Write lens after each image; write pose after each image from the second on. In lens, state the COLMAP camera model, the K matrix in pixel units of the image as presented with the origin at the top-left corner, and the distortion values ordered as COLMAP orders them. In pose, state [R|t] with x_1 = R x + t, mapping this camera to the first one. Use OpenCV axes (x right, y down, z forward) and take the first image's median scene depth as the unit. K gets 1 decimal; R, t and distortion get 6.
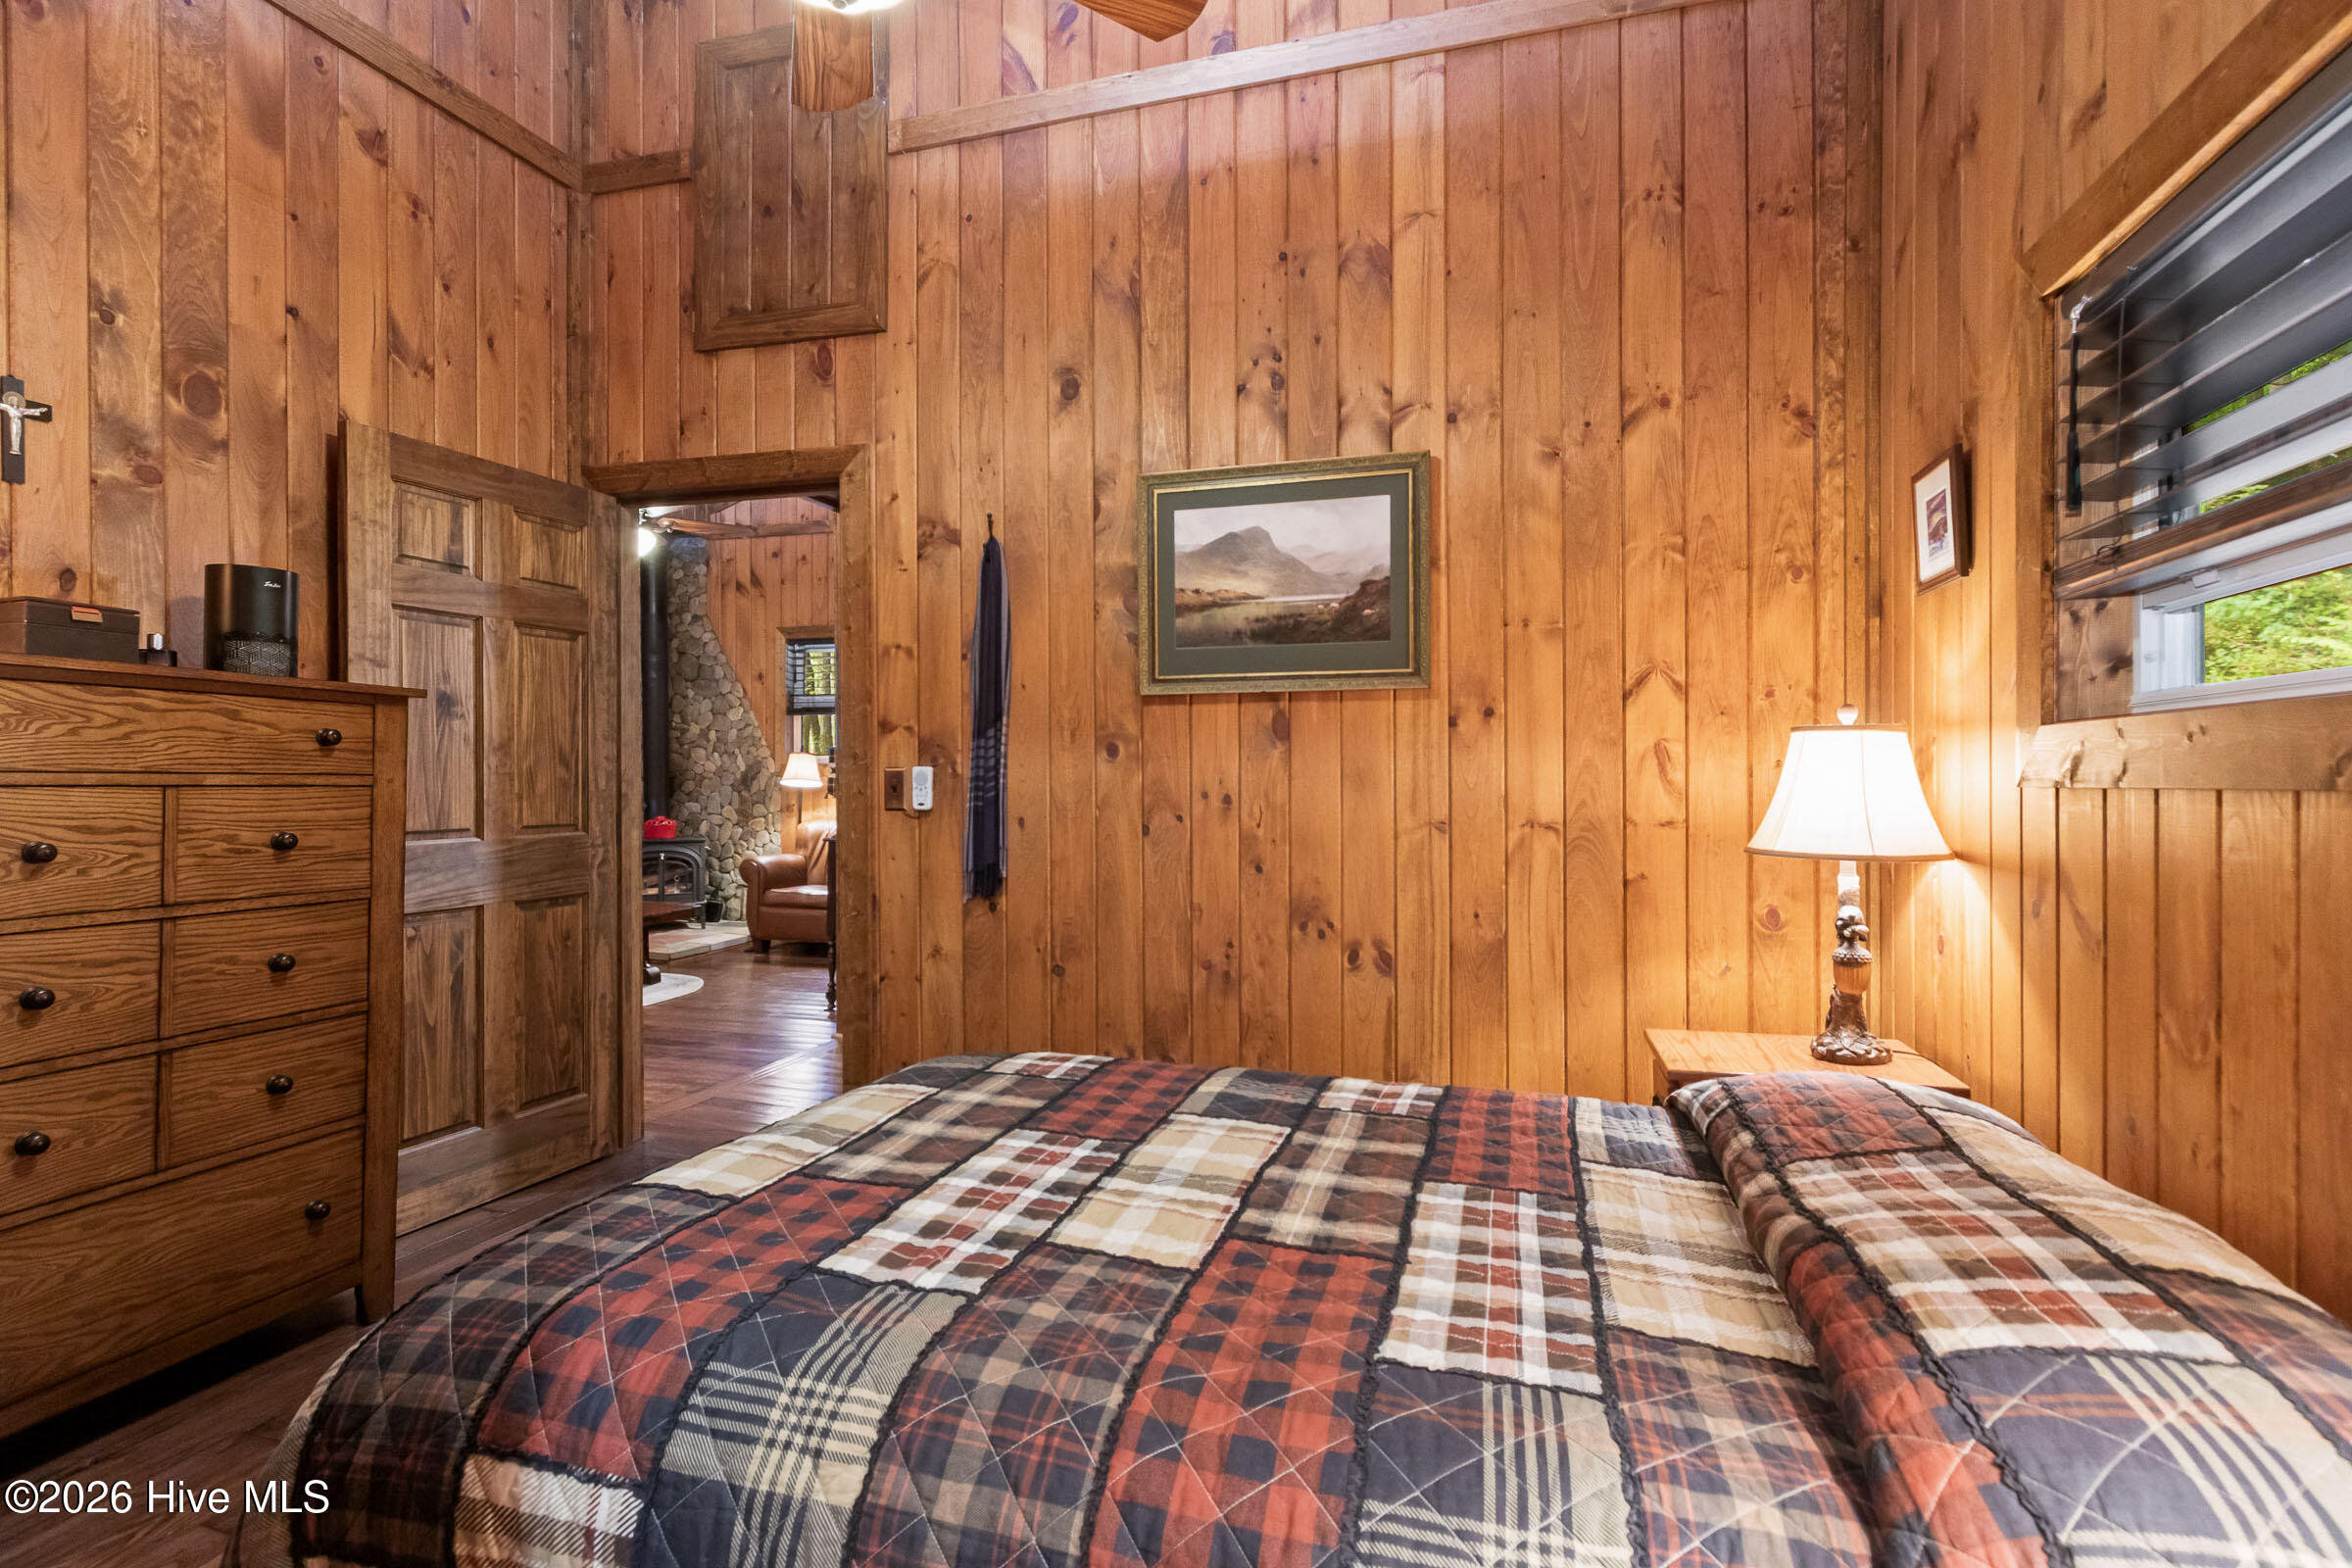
lens RADIAL K [[1309.1, 0, 1170.0], [0, 1309.1, 782.9], [0, 0, 1]] dist [0.019544, 0.001882]
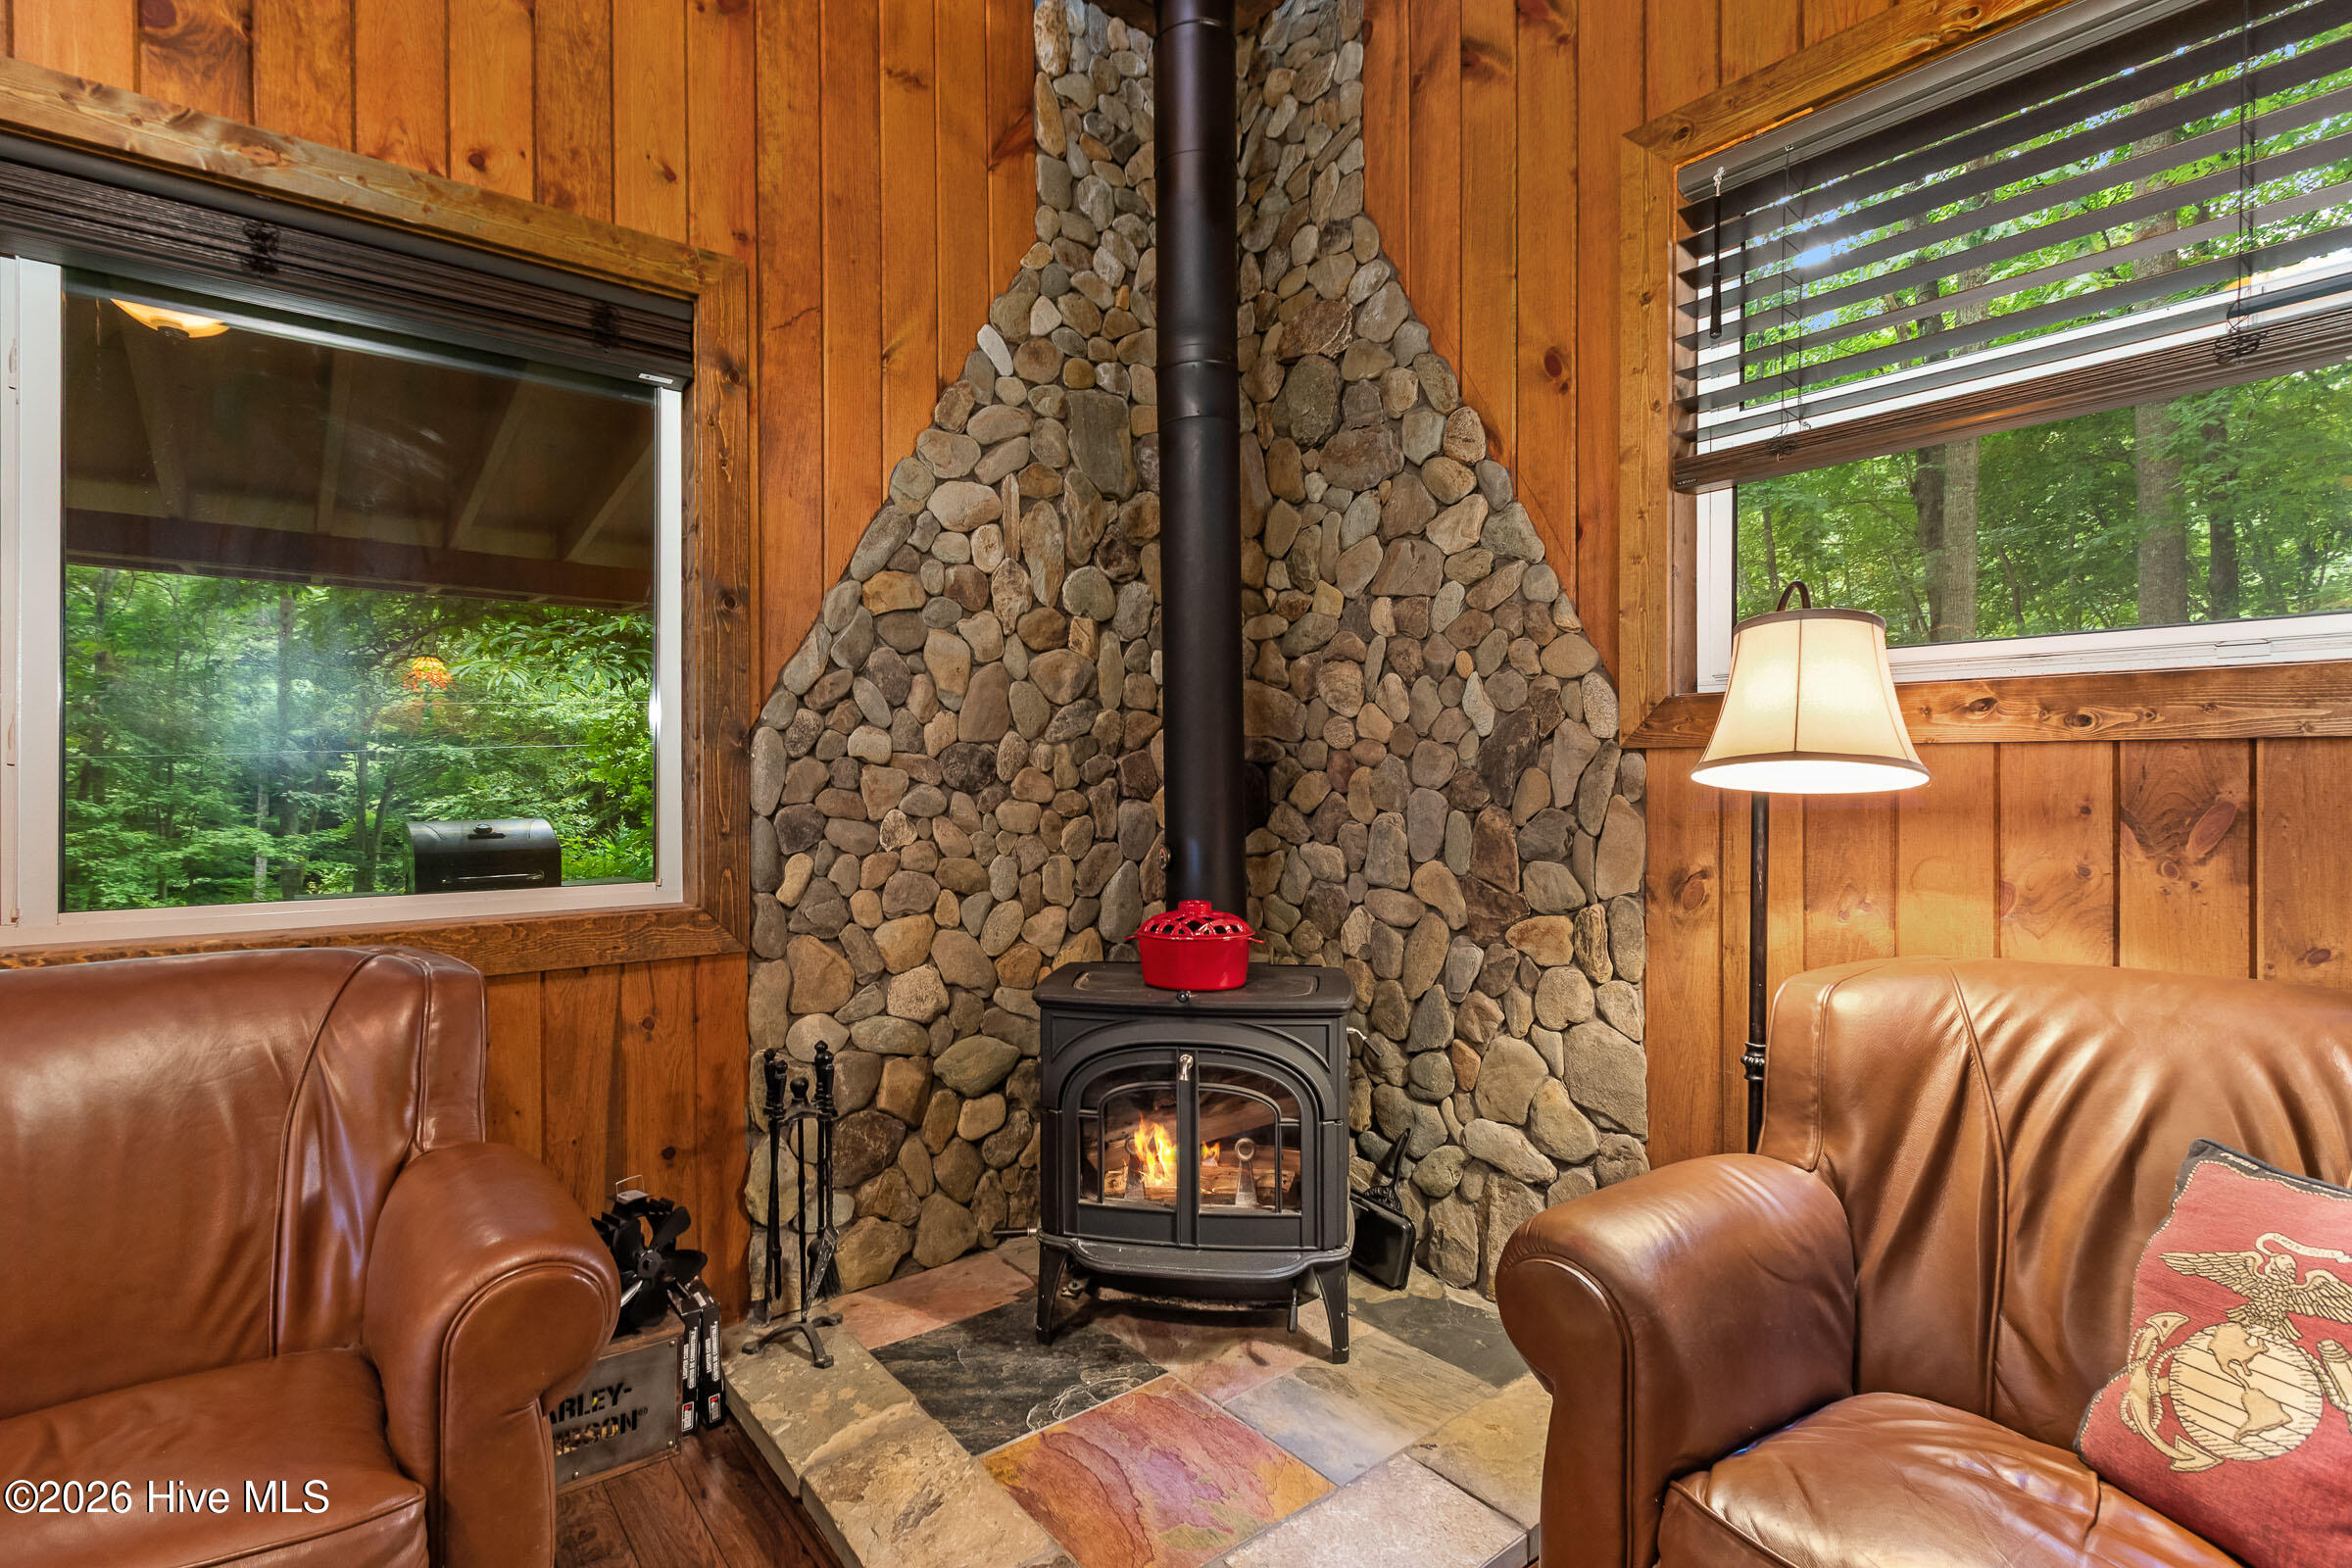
lens RADIAL K [[1102.0, 0, 1201.8], [0, 1102.0, 780.9], [0, 0, 1]] dist [0.004870, 0.000066]
pose [[0.852077, -0.002228, -0.523411, -0.255599], [0.000746, 0.999995, -0.003042, 0.001090], [0.523416, 0.002202, 0.852075, 0.773124]]
